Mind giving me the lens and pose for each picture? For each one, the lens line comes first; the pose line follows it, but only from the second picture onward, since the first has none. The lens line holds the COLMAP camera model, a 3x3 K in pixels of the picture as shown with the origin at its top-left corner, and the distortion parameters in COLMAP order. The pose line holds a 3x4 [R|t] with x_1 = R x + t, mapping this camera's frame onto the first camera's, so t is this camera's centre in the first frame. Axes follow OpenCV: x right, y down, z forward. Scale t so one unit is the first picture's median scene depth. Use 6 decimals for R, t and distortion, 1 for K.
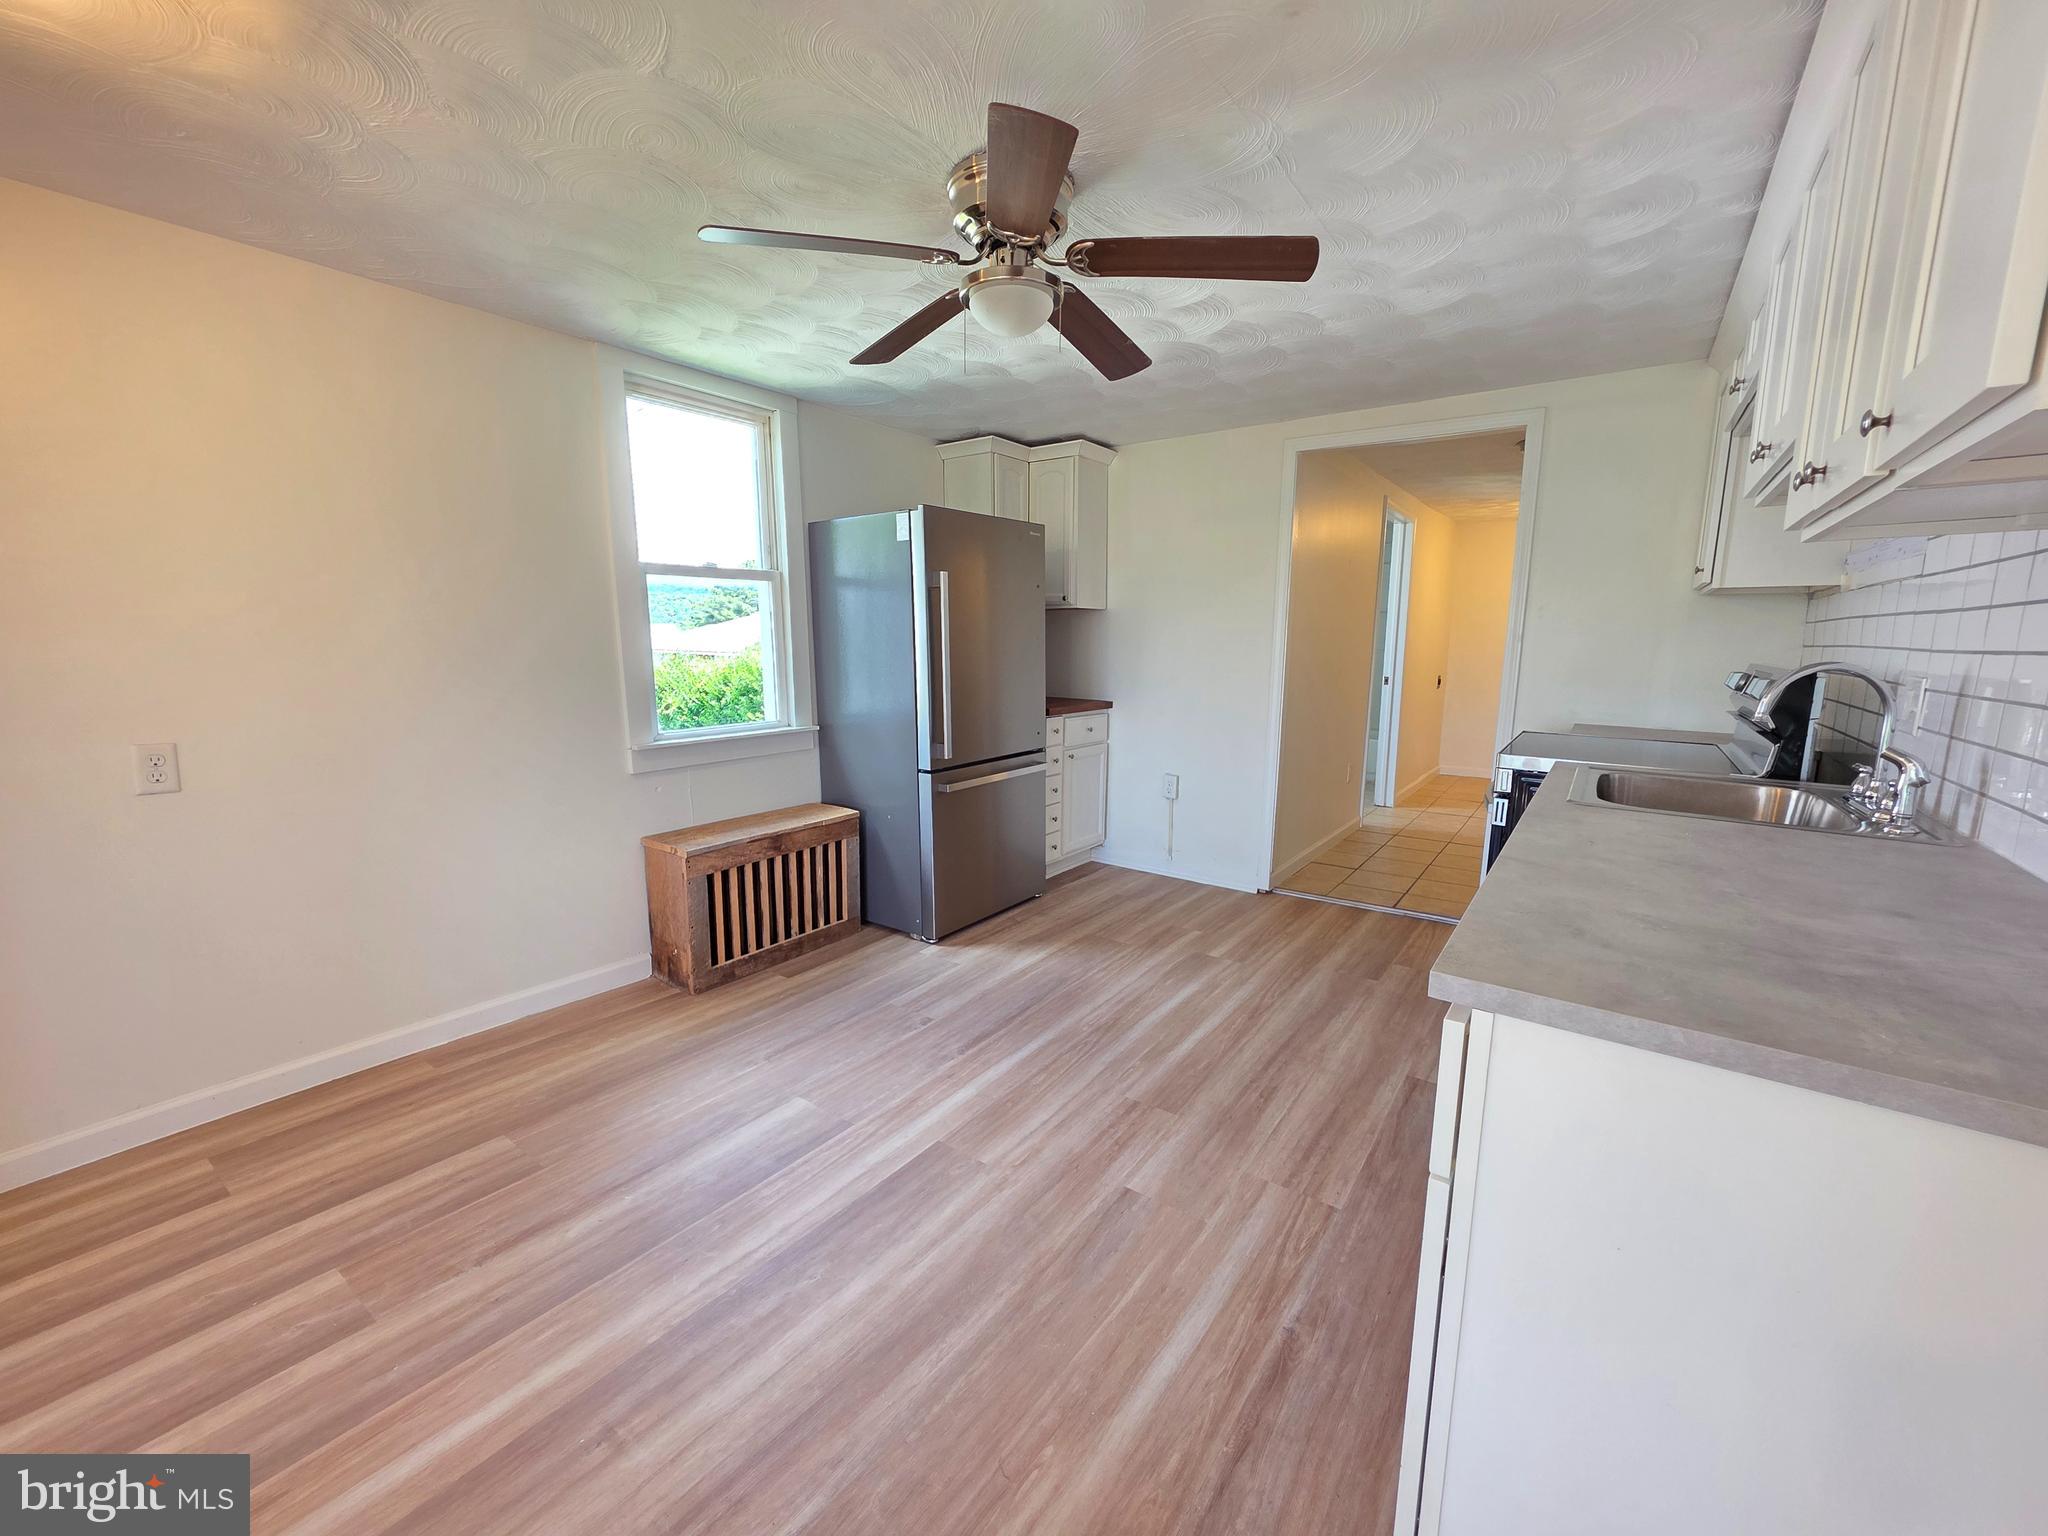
lens RADIAL K [[822.3, 0, 1032.2], [0, 822.3, 760.4], [0, 0, 1]] dist [0.003032, -0.000530]
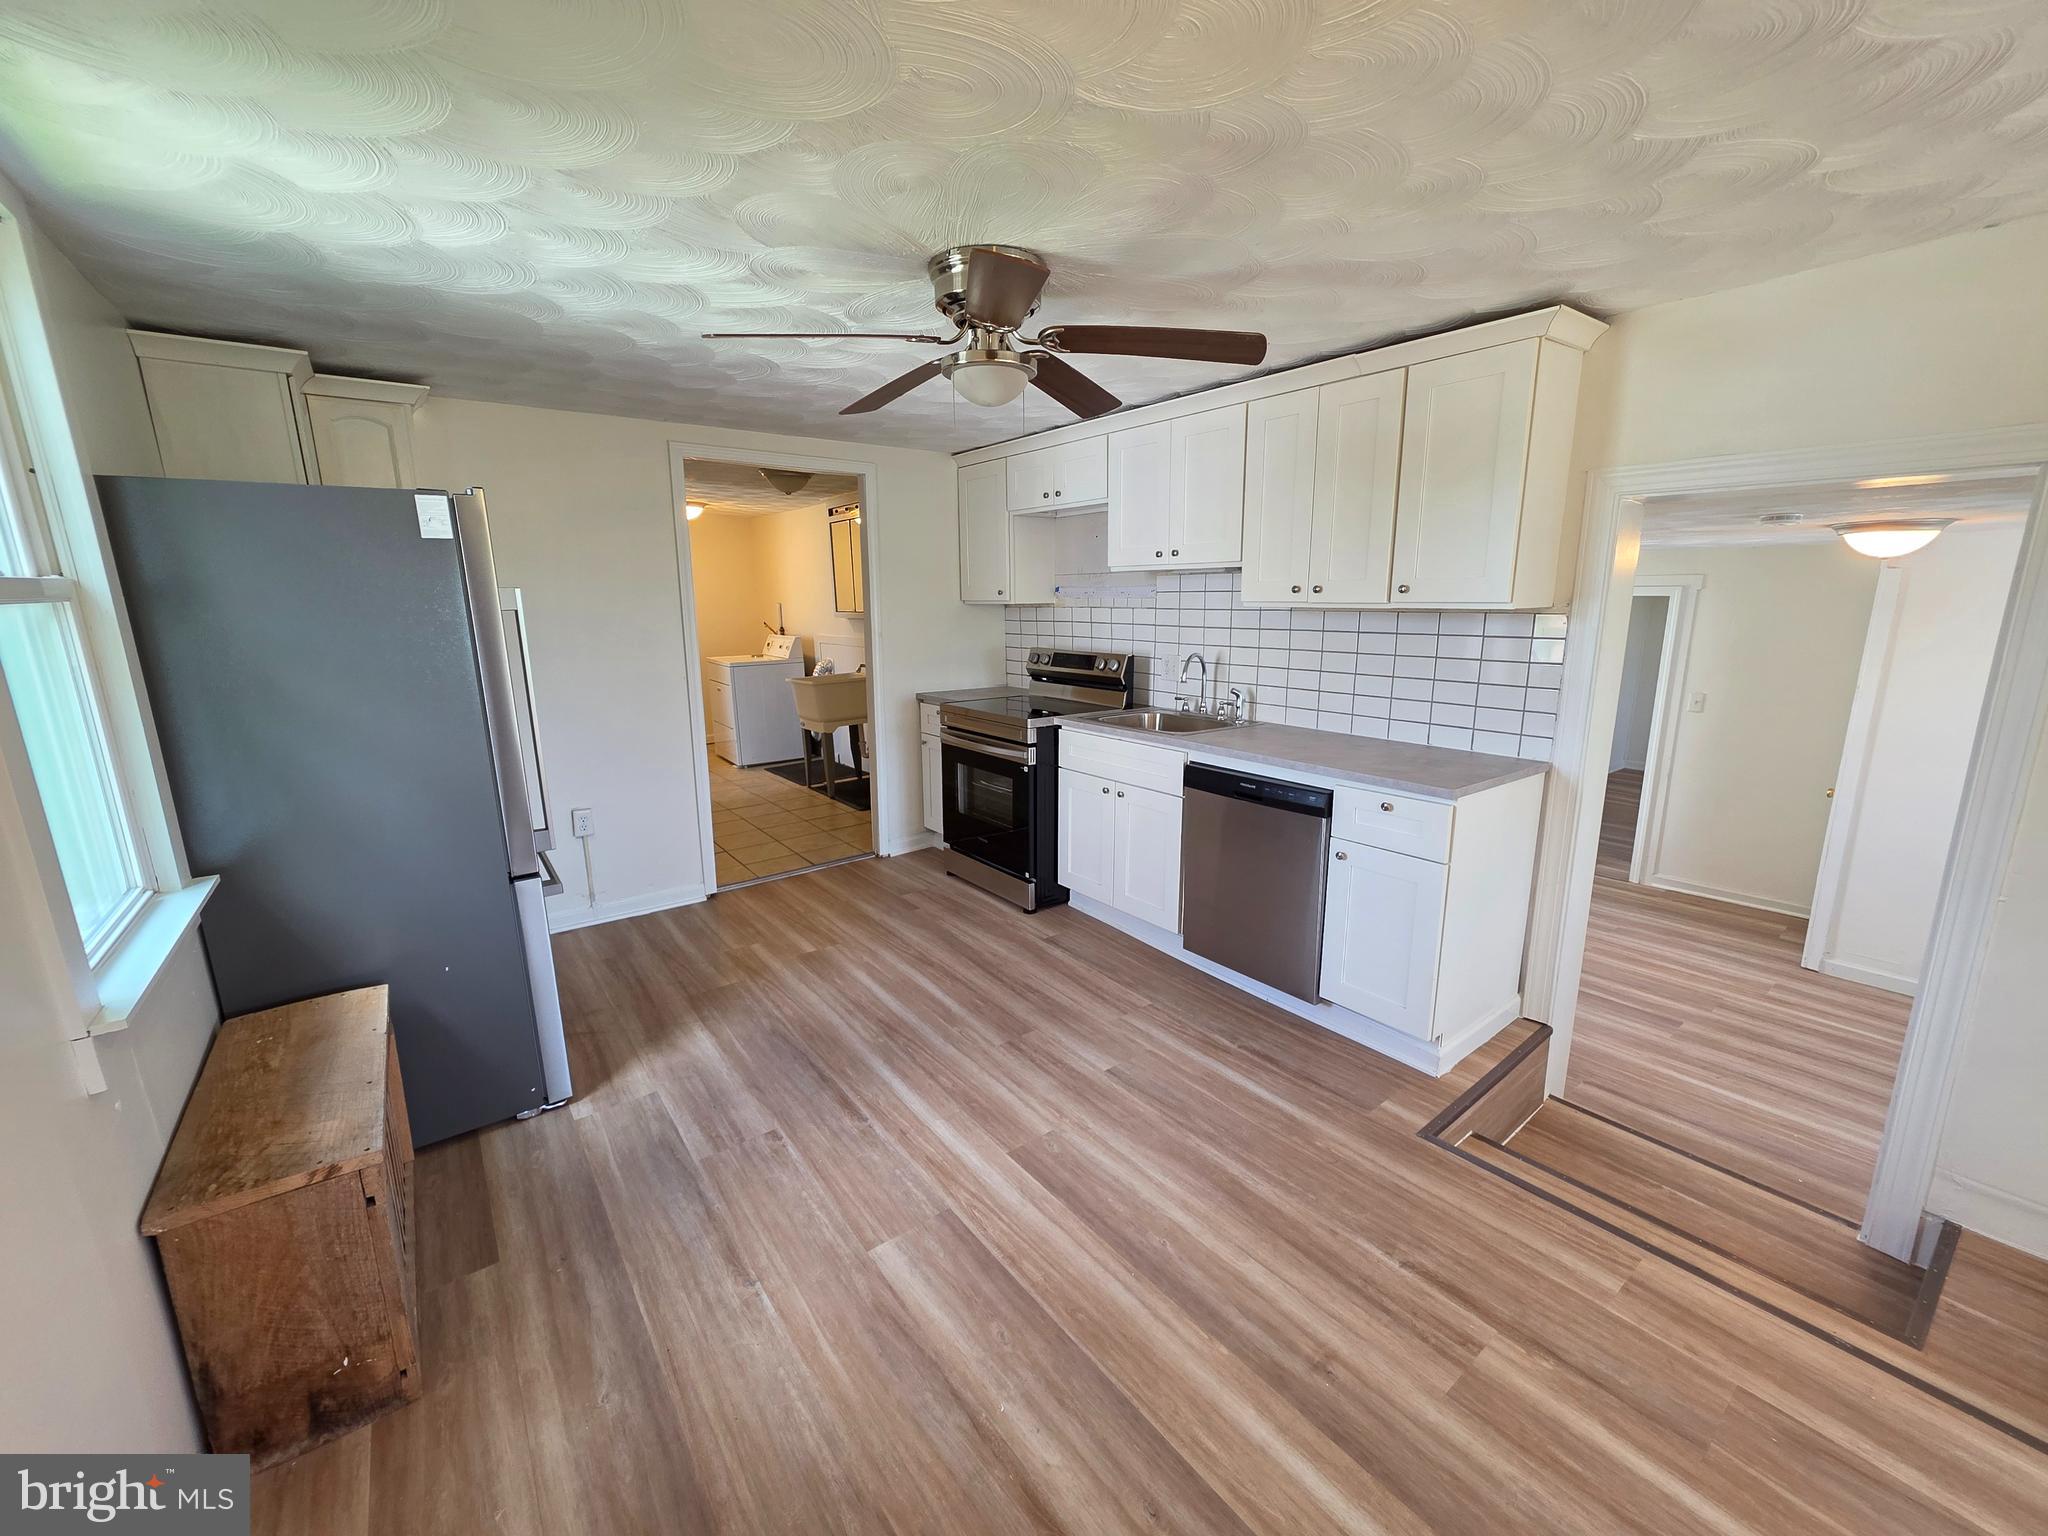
lens RADIAL K [[822.3, 0, 1030.7], [0, 822.3, 763.3], [0, 0, 1]] dist [0.003032, -0.000530]
pose [[0.292766, -0.203969, 0.934176, -0.855109], [0.153983, 0.974289, 0.164469, -0.173571], [-0.943704, 0.095696, 0.316647, 0.497720]]
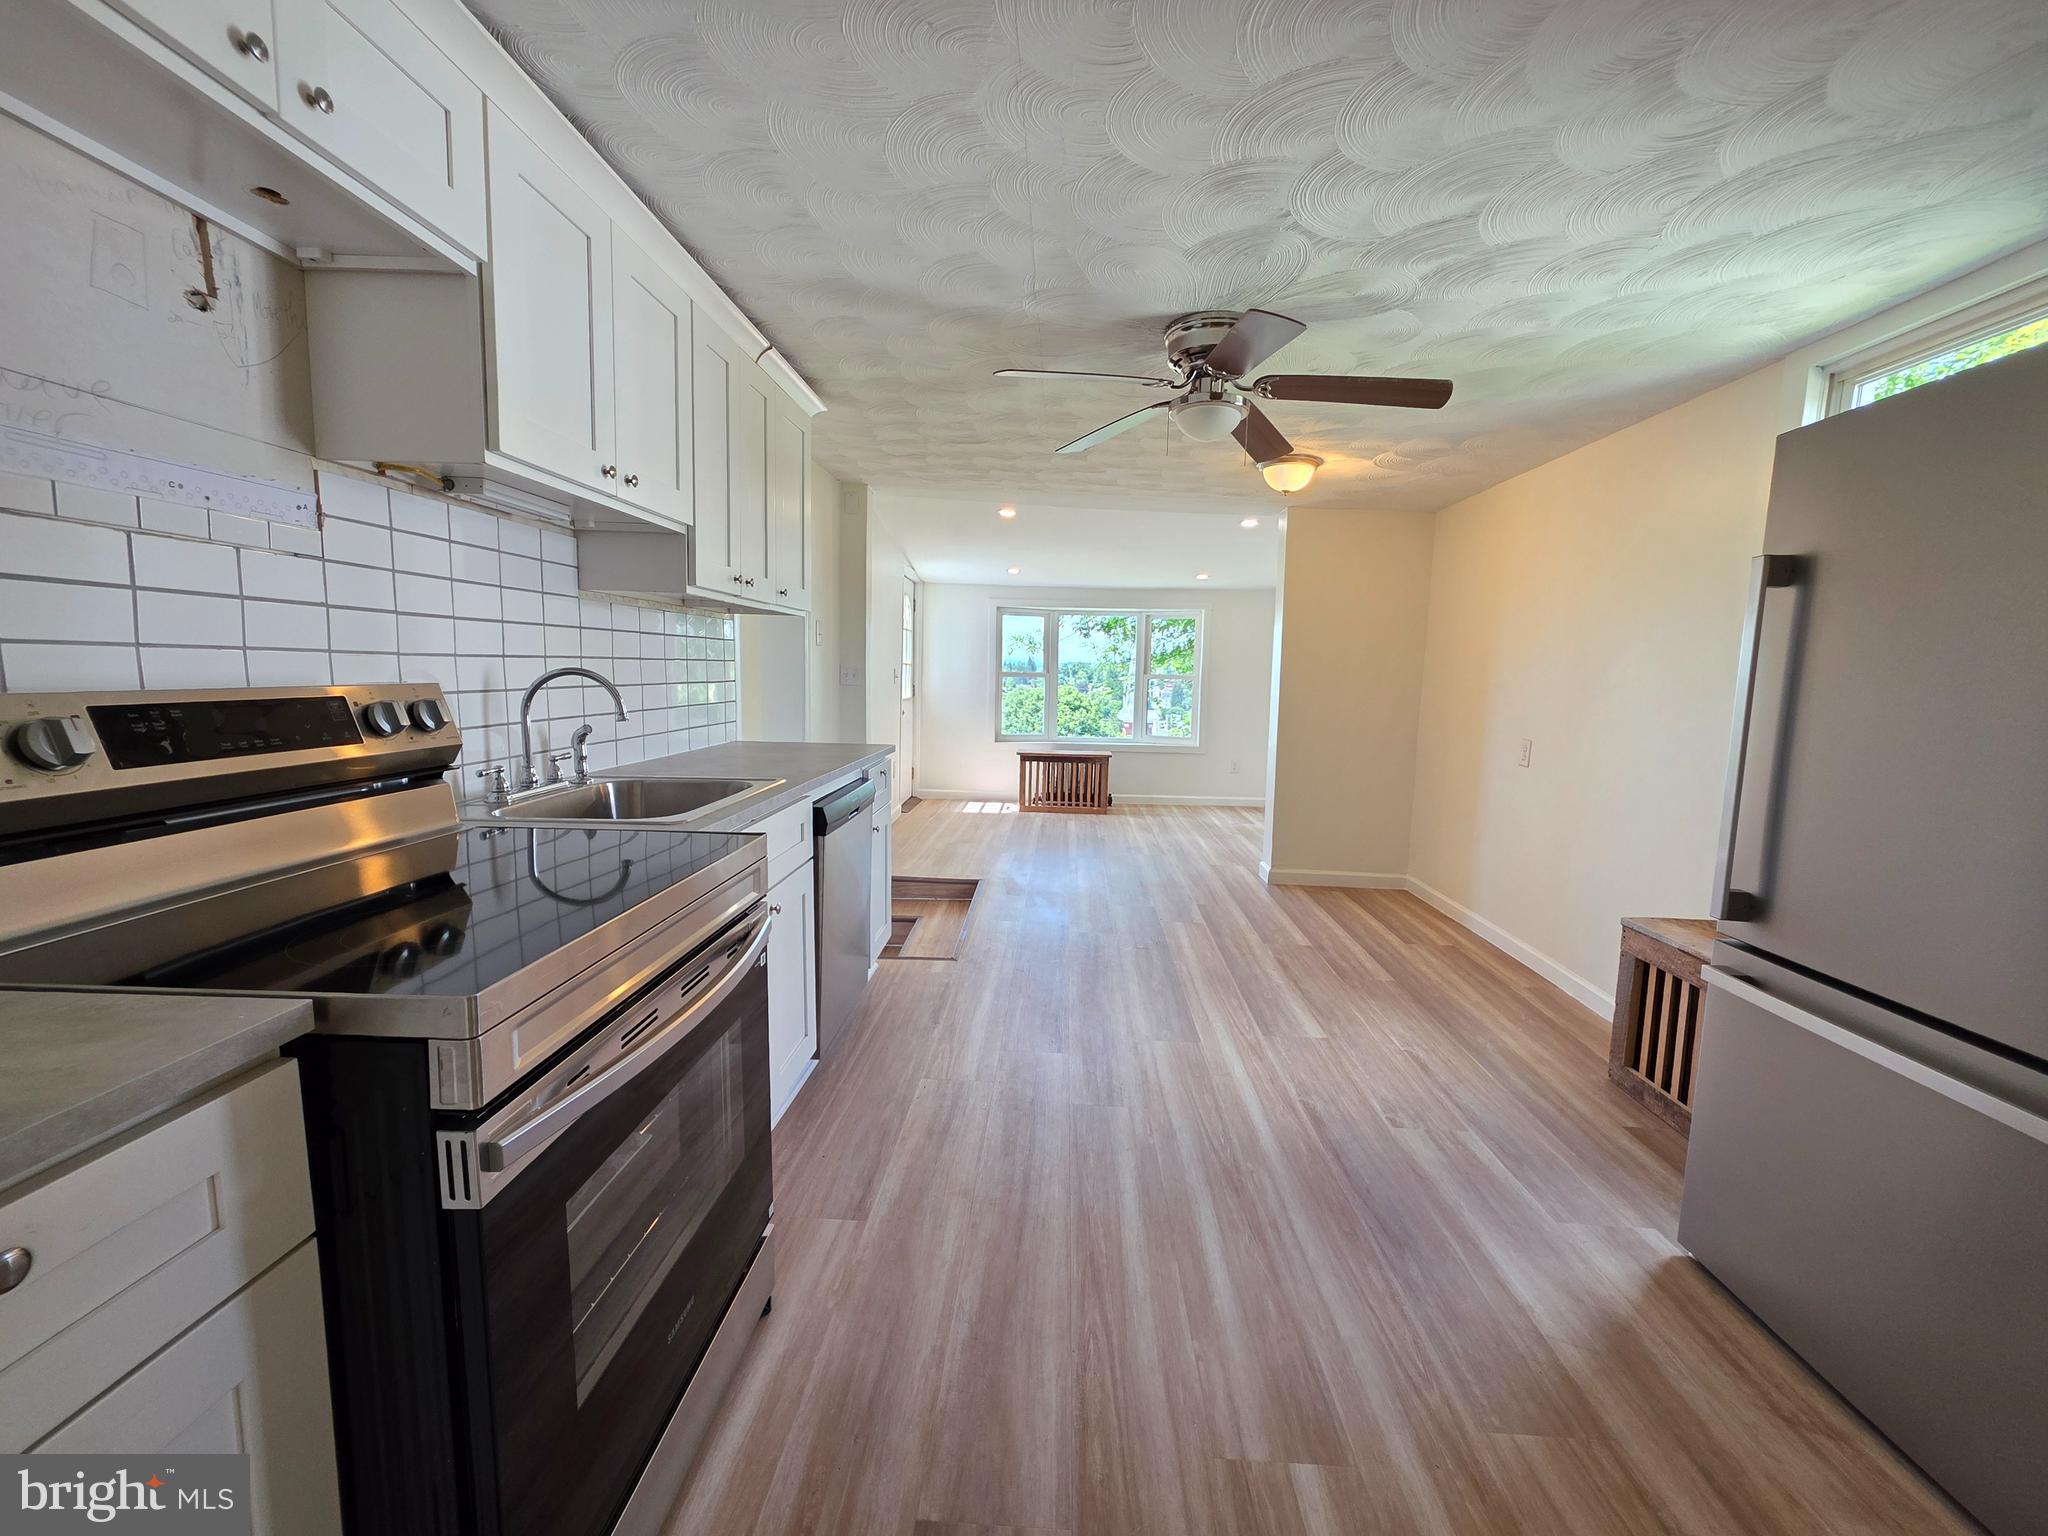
lens RADIAL K [[822.3, 0, 1048.8], [0, 822.3, 756.6], [0, 0, 1]] dist [0.003032, -0.000530]
pose [[-0.825992, 0.030163, -0.562874, 0.712405], [-0.116833, 0.967722, 0.223304, -0.222695], [0.551441, 0.250210, -0.795806, 1.550233]]
